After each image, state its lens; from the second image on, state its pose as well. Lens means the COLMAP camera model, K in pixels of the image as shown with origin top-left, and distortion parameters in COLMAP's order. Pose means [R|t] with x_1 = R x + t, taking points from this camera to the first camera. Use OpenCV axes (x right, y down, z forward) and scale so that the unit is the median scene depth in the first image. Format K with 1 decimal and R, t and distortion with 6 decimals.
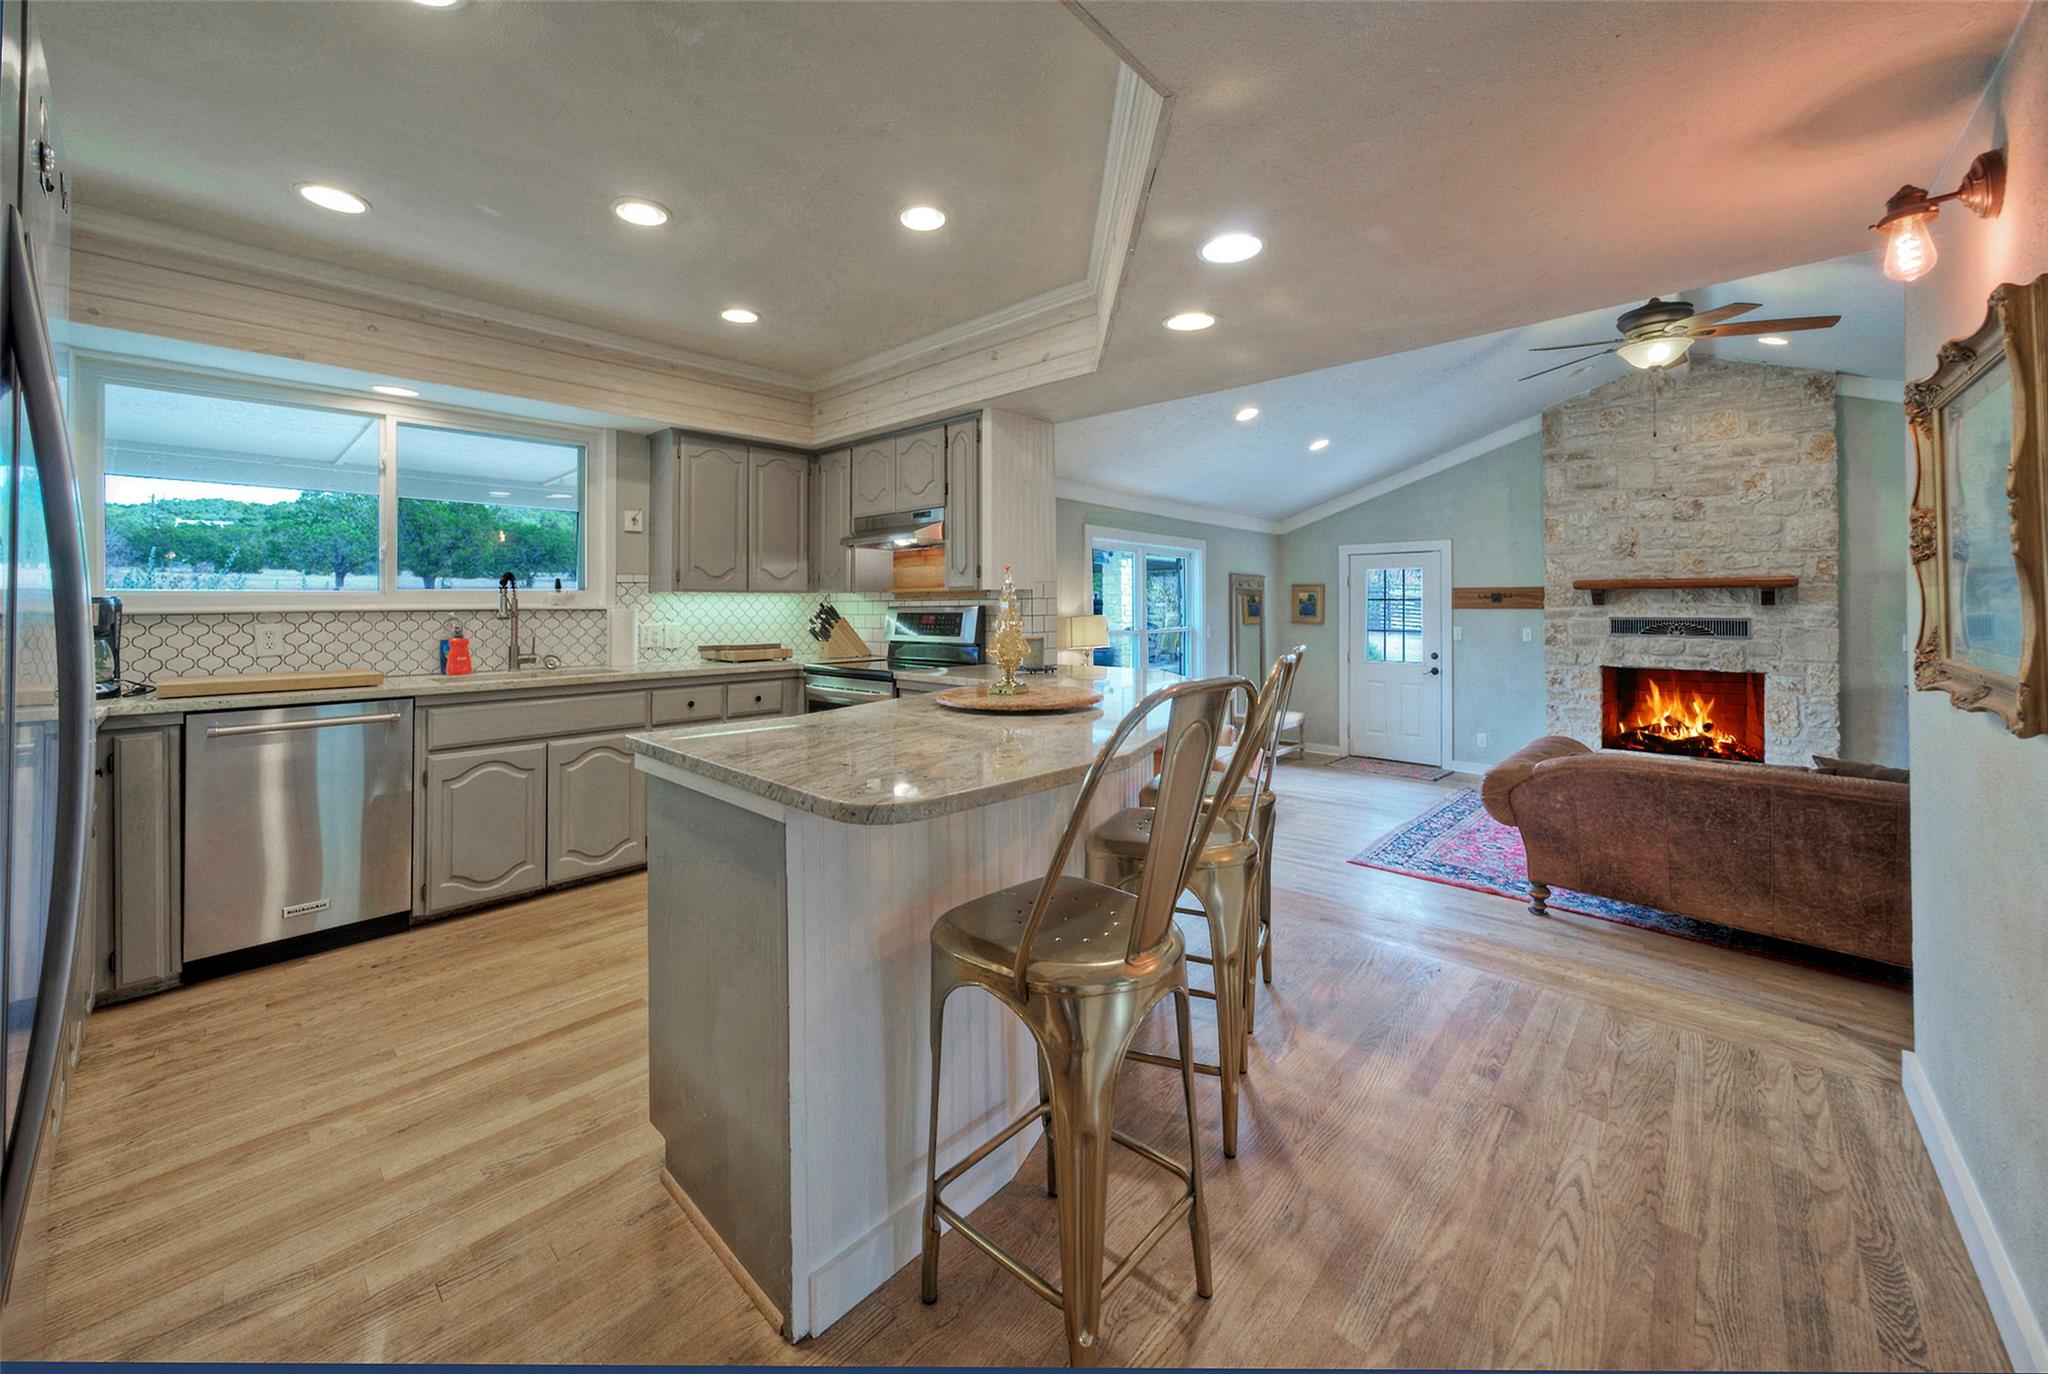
lens RADIAL K [[760.0, 0, 1010.8], [0, 760.0, 598.3], [0, 0, 1]] dist [0.020335, -0.000050]
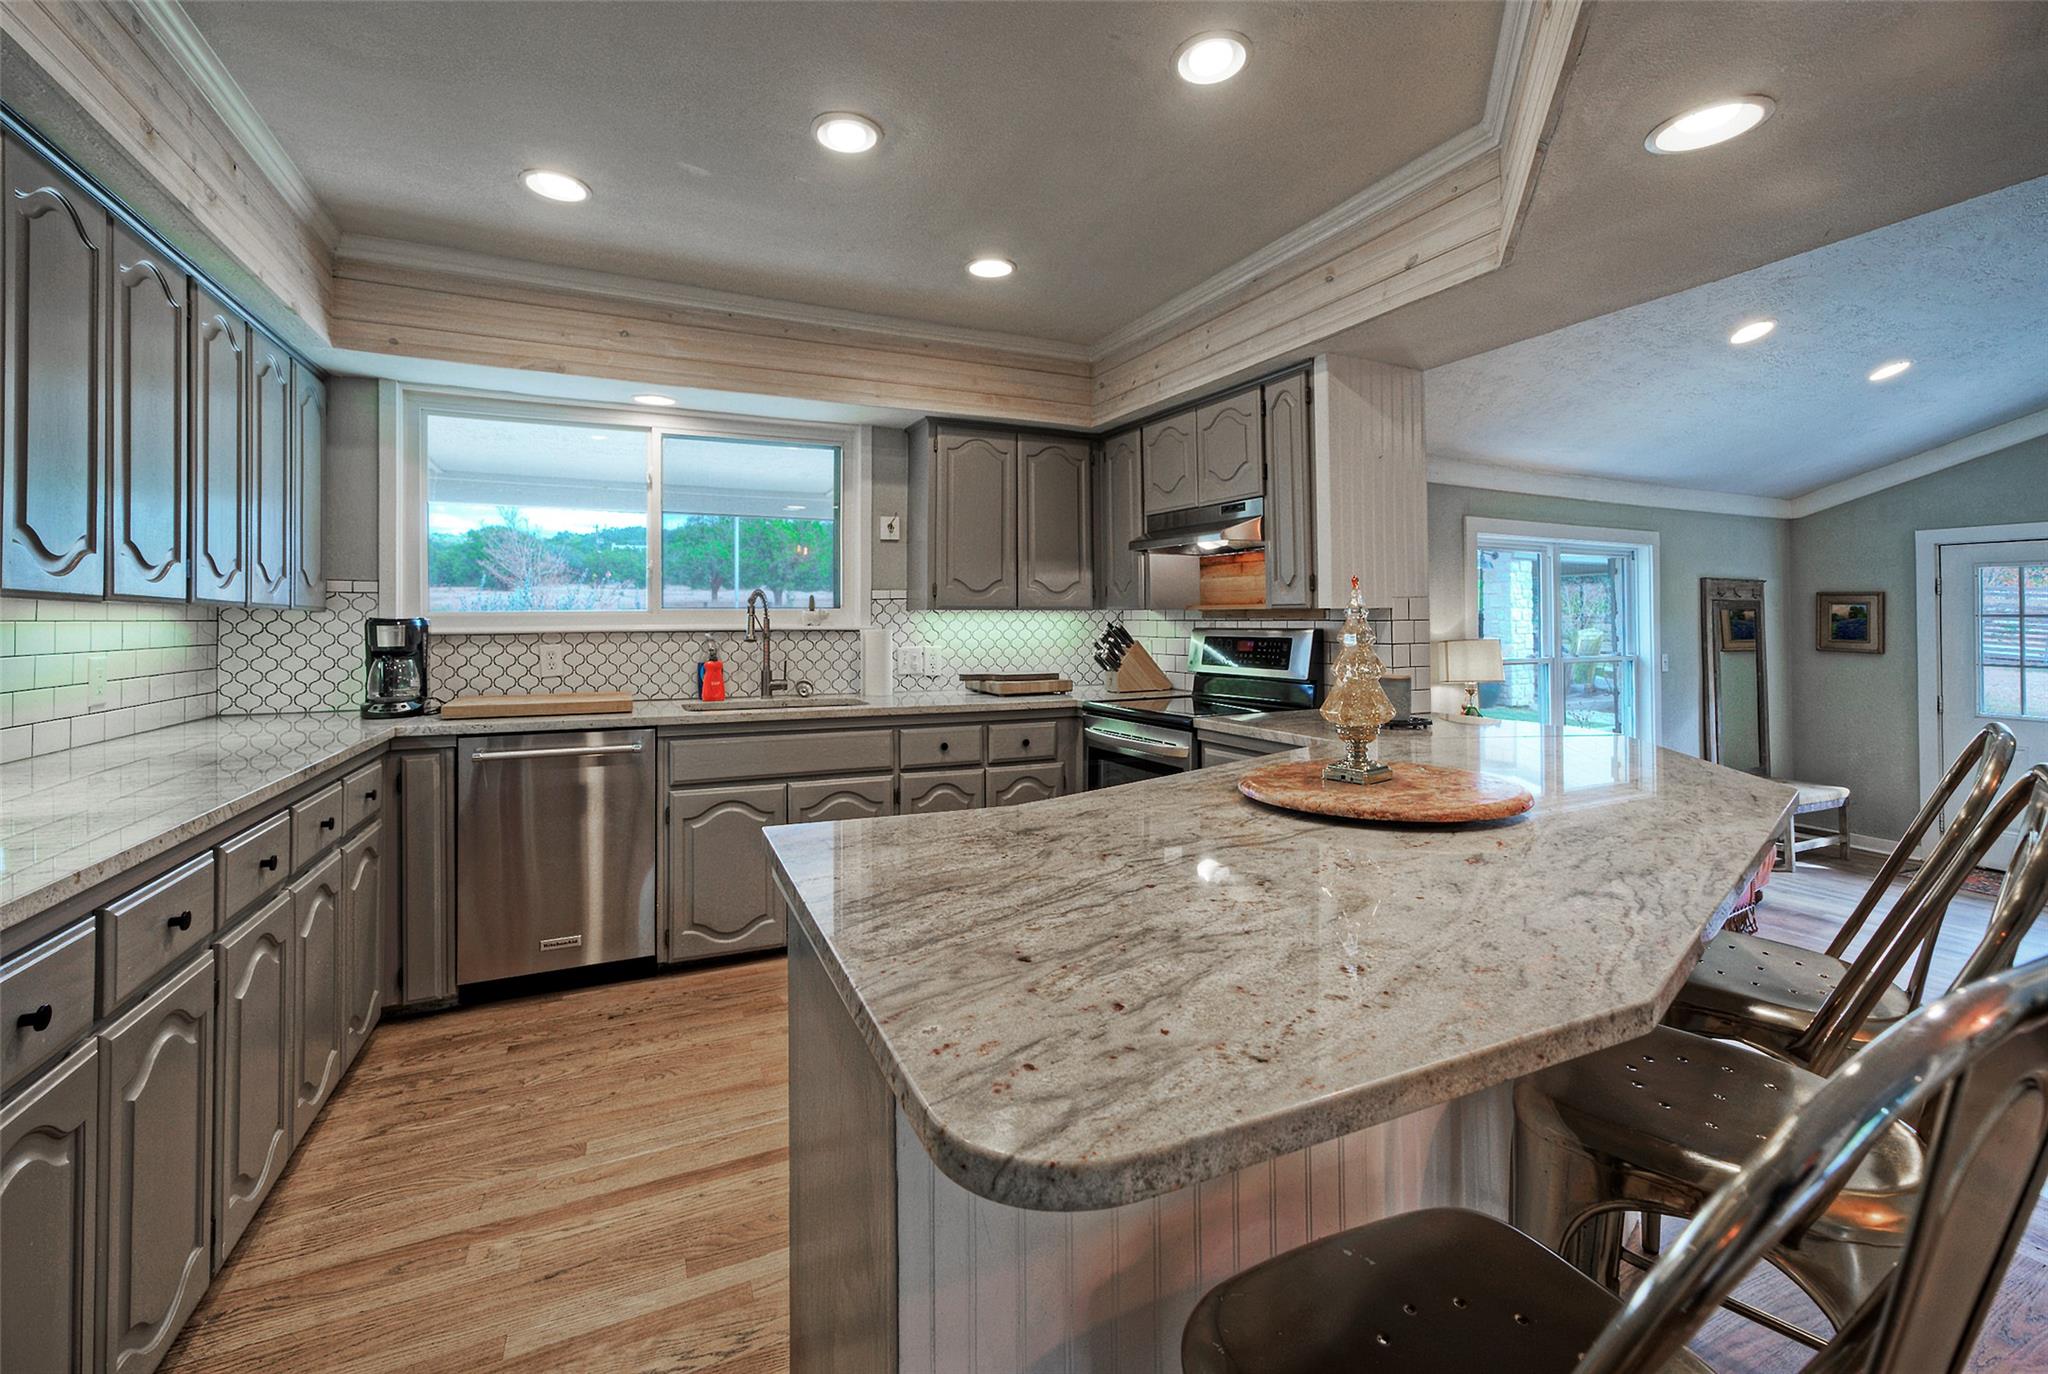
lens RADIAL K [[866.1, 0, 1006.6], [0, 866.1, 609.8], [0, 0, 1]] dist [-0.023427, 0.023128]
pose [[0.924200, 0.002710, -0.381899, 0.005863], [-0.003049, 0.999995, -0.000282, -0.010040], [0.381897, 0.001425, 0.924204, 0.155173]]
